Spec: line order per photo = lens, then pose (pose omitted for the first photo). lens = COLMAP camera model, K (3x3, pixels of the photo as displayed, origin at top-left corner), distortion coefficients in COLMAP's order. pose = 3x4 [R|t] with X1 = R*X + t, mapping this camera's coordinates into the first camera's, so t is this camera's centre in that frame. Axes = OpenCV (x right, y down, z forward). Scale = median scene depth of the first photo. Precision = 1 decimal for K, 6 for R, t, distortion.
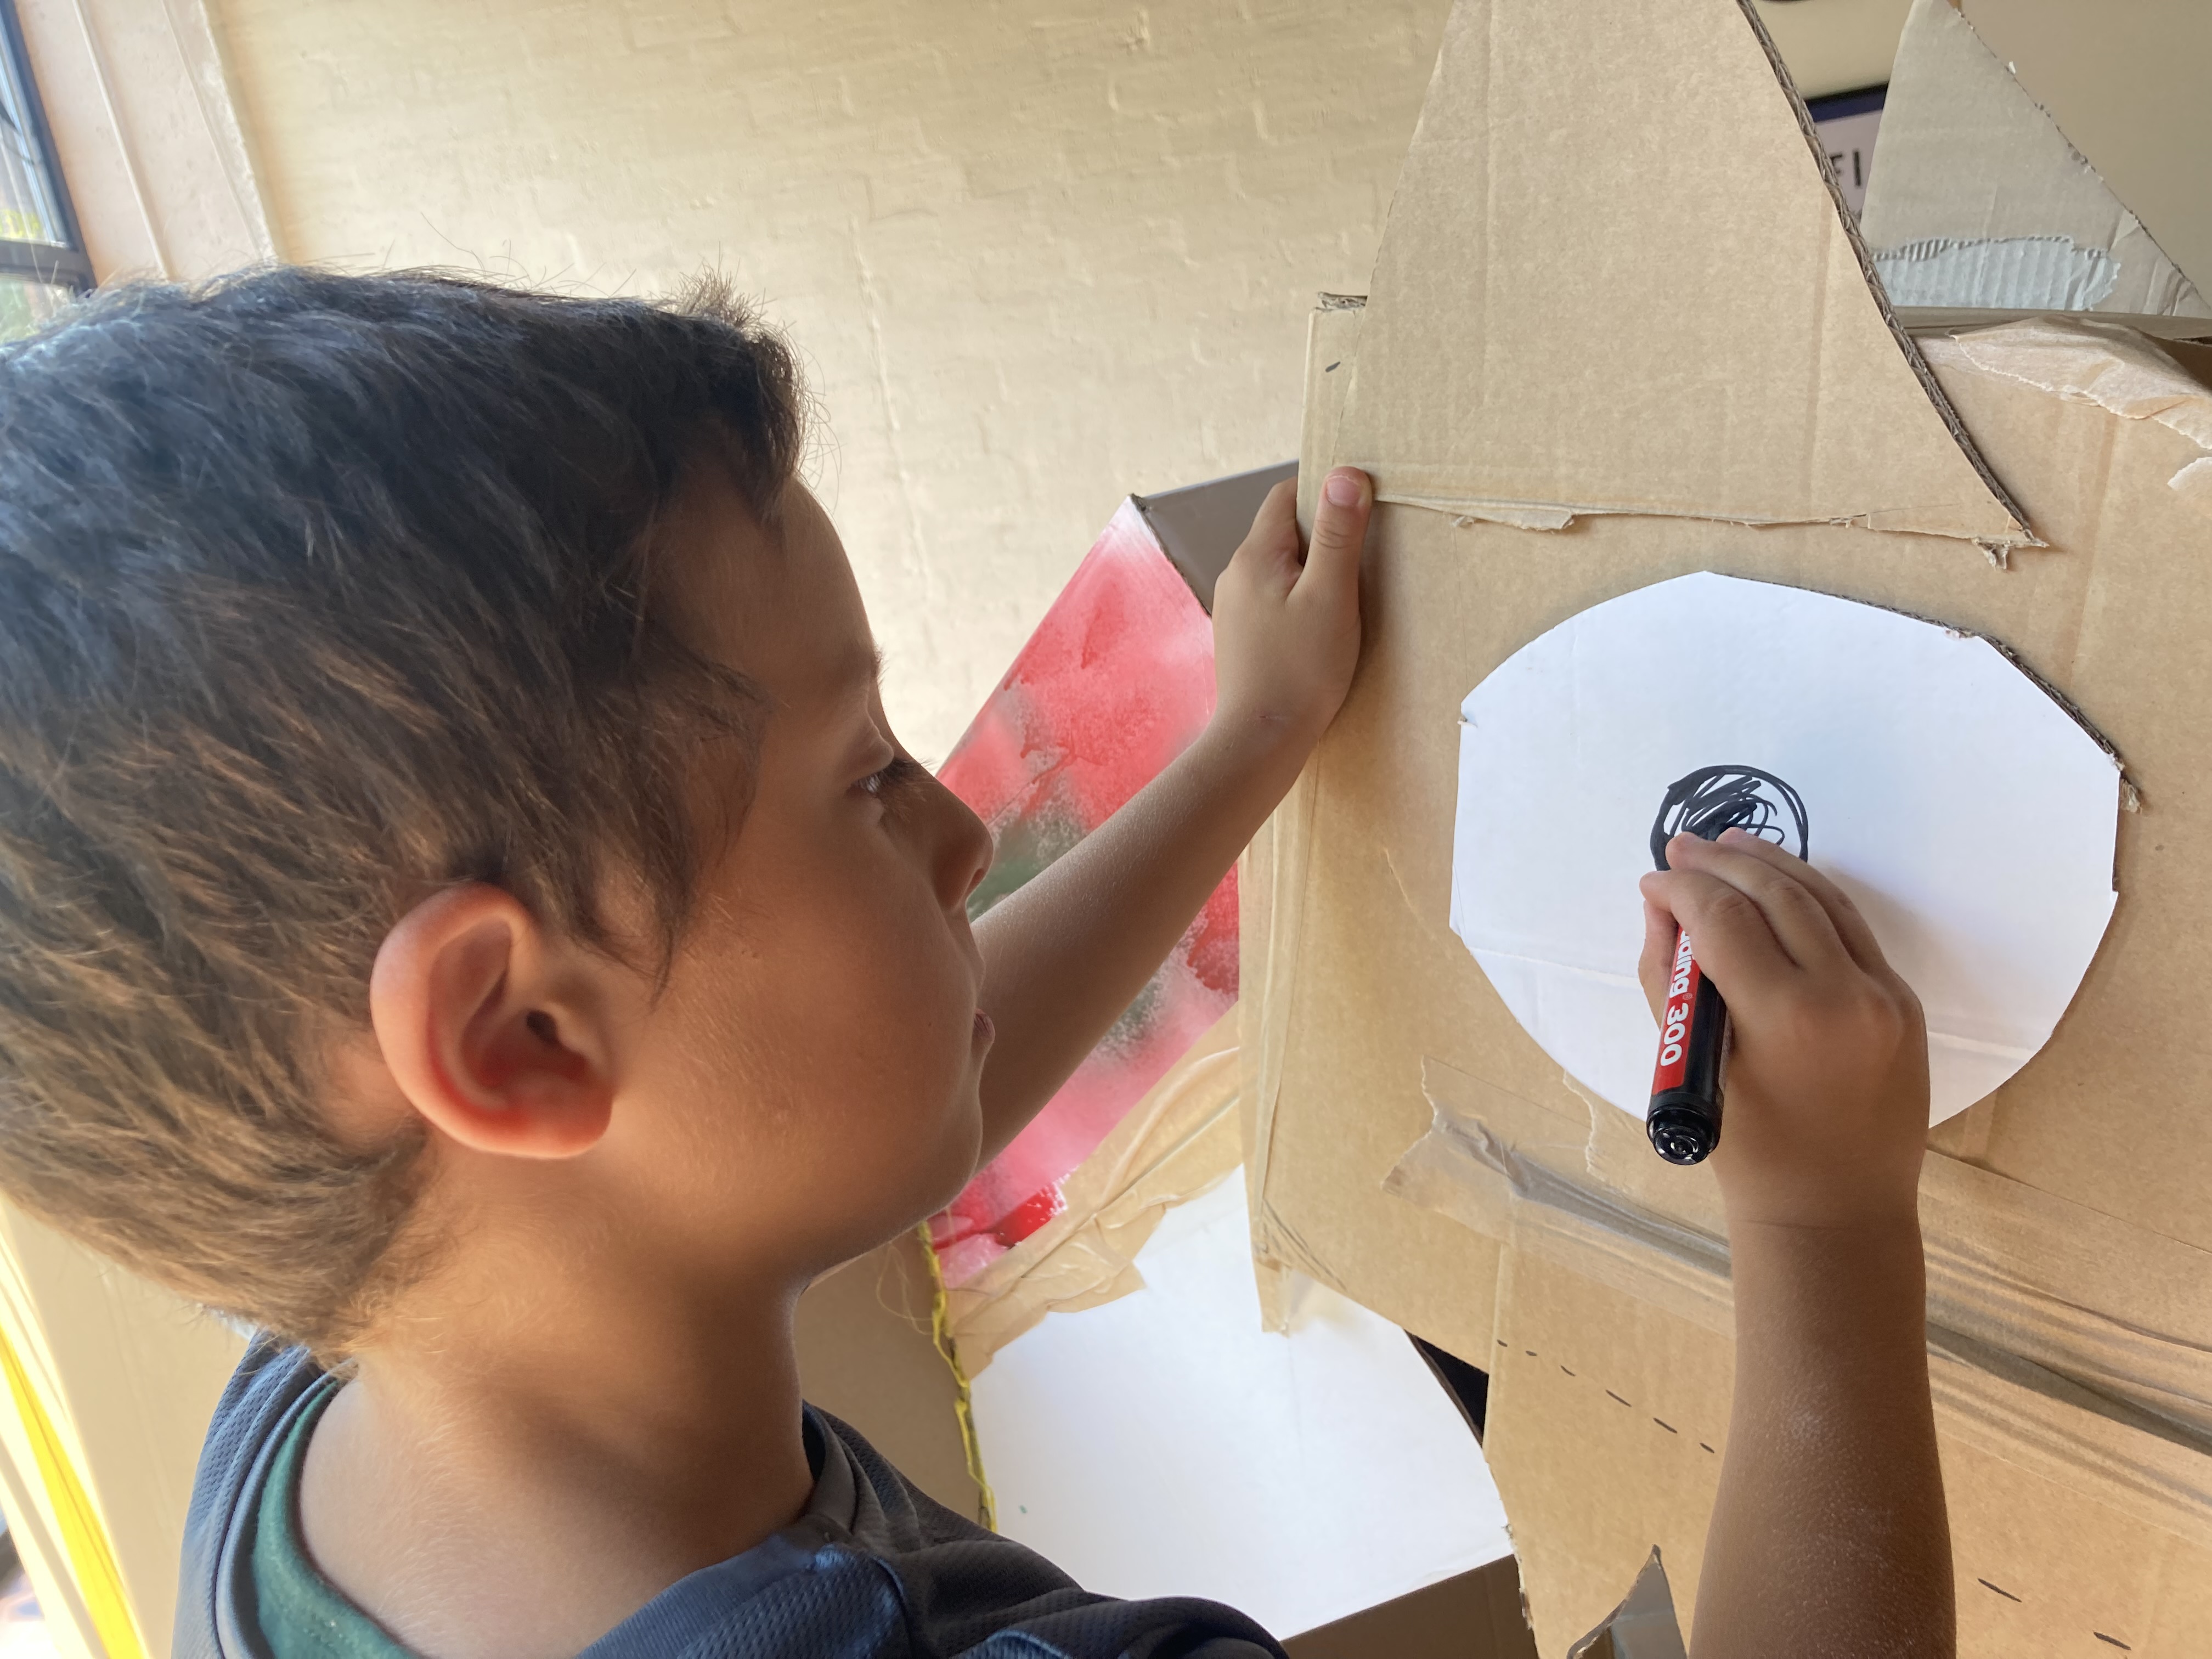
lens RADIAL K [[1852.7, 0, 1106.0], [0, 1852.7, 829.5], [0, 0, 1]] dist [0.024065, -0.019781]
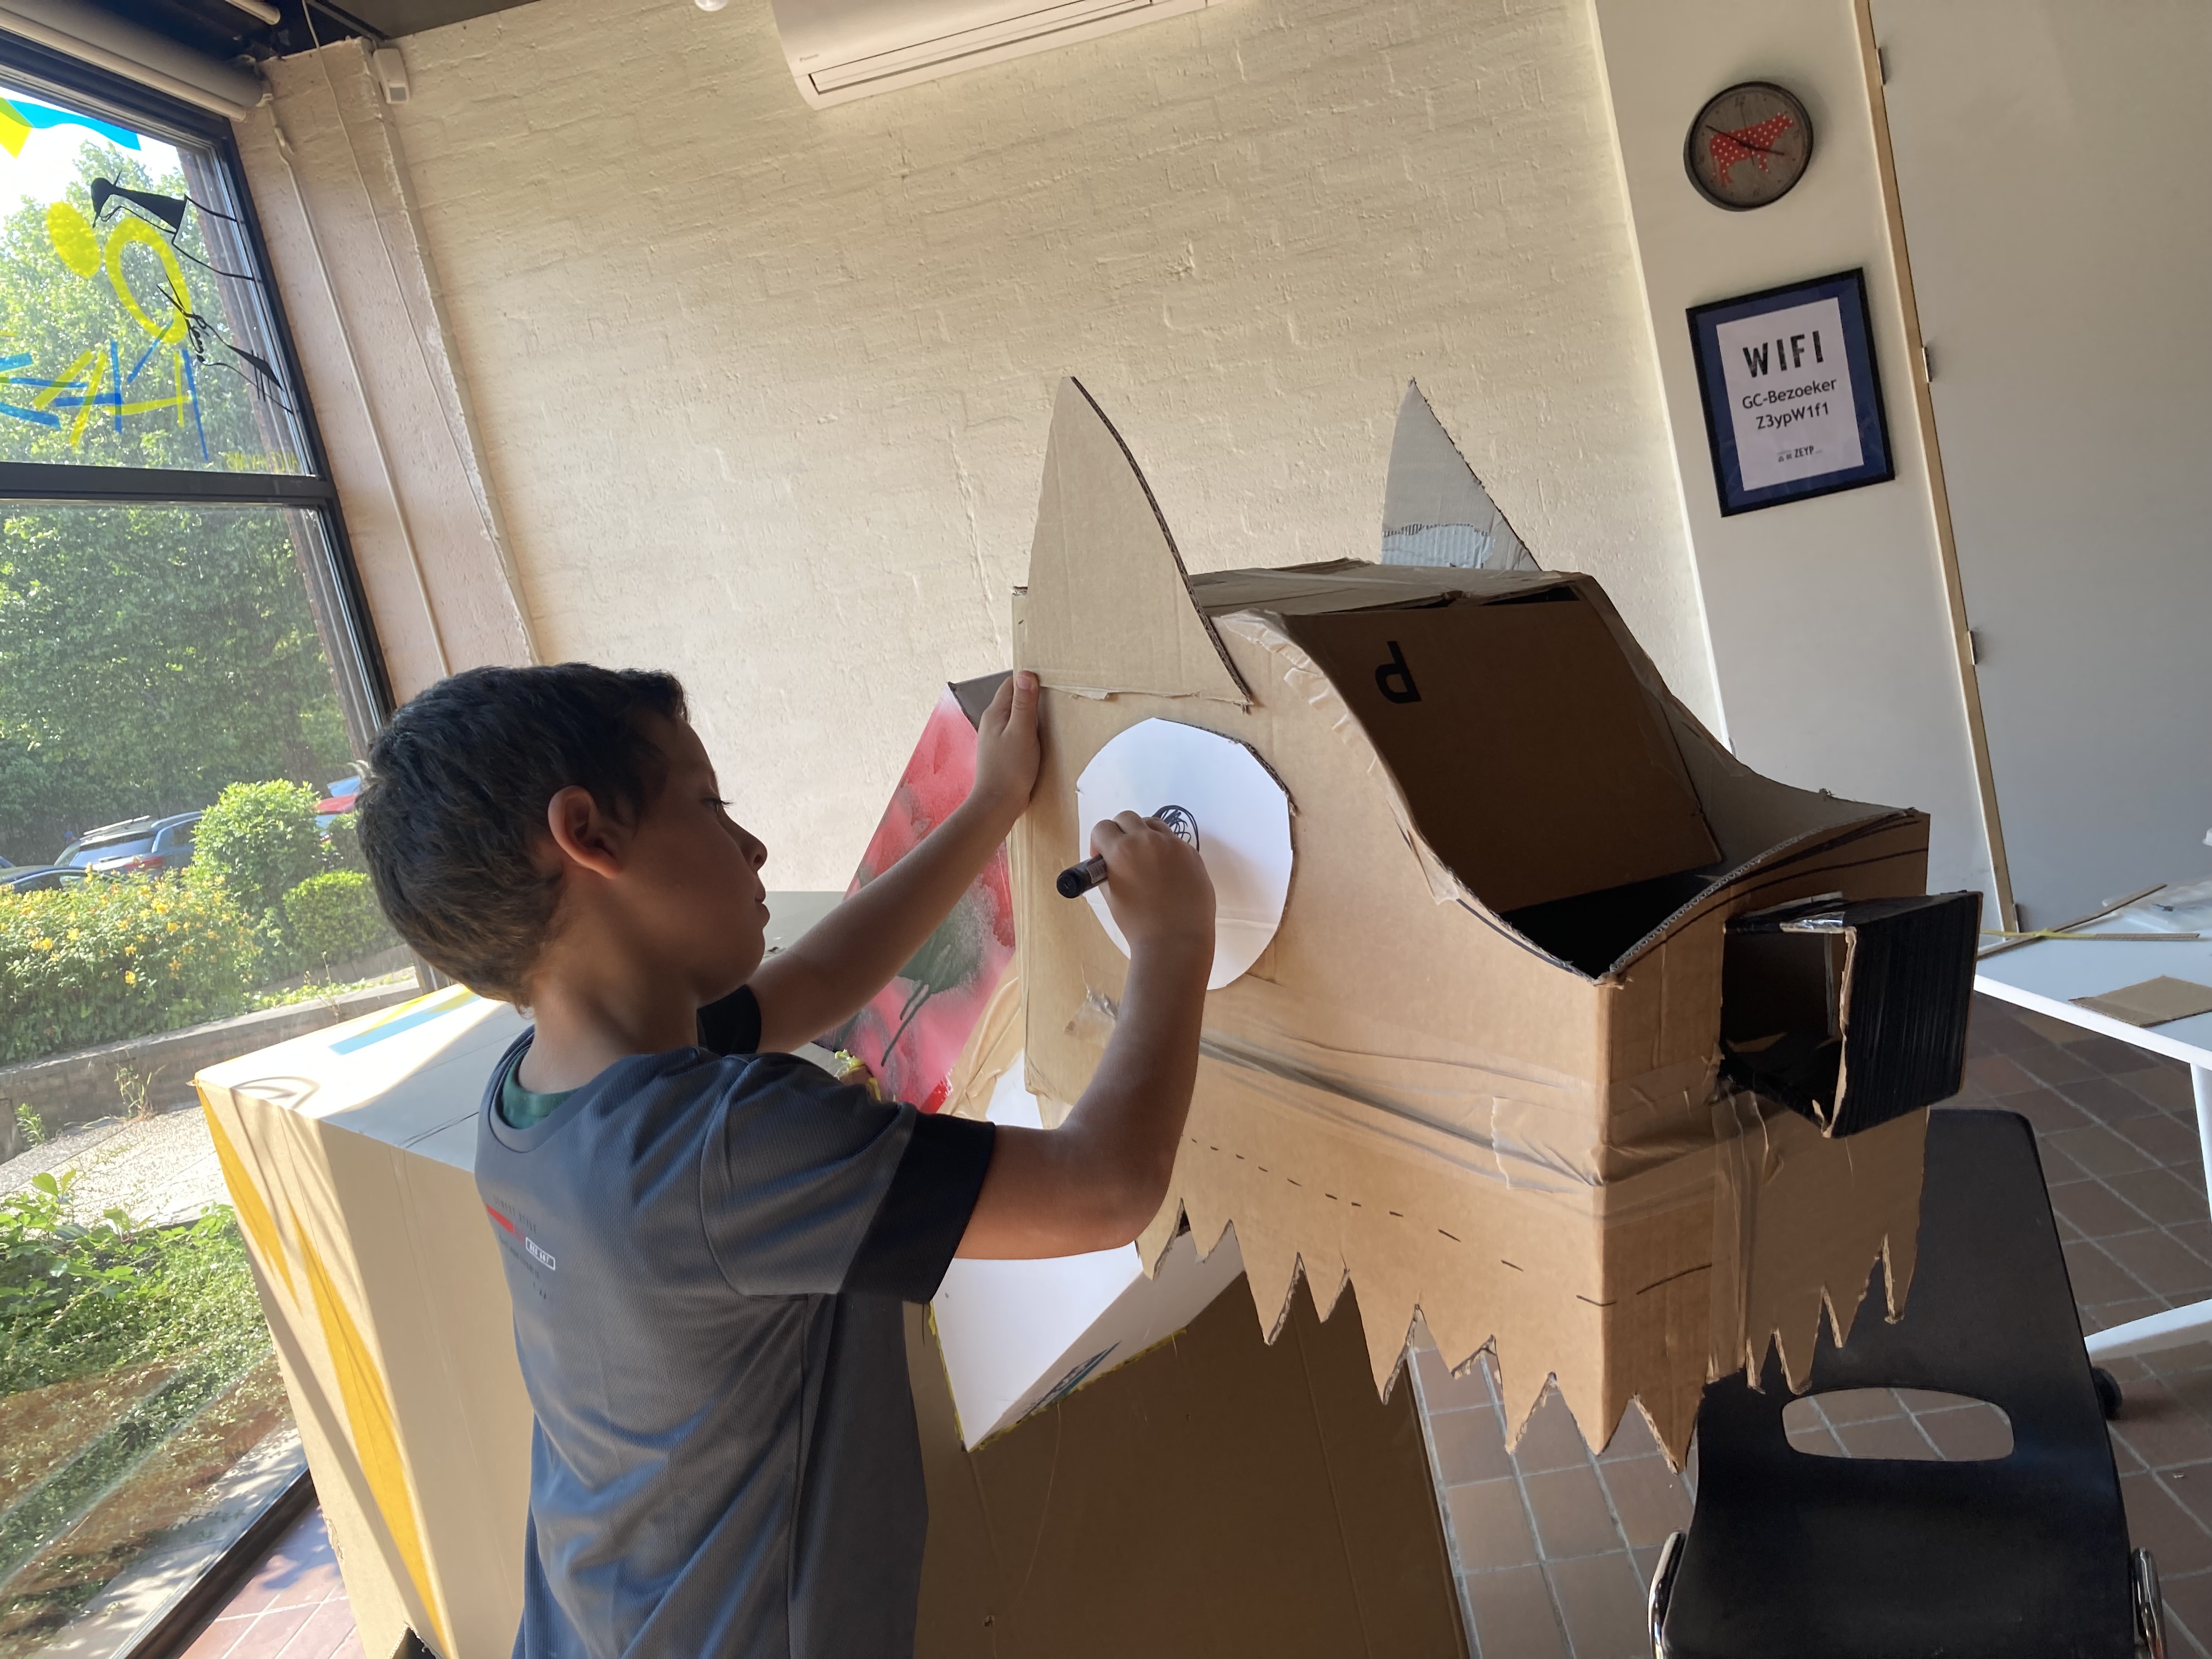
lens RADIAL K [[1911.6, 0, 1106.0], [0, 1911.6, 829.5], [0, 0, 1]] dist [0.214935, -0.651806]
pose [[0.995155, -0.021733, -0.095889, 0.080328], [0.014172, 0.996787, -0.078839, 0.028762], [0.097294, 0.077098, 0.992265, -0.209105]]
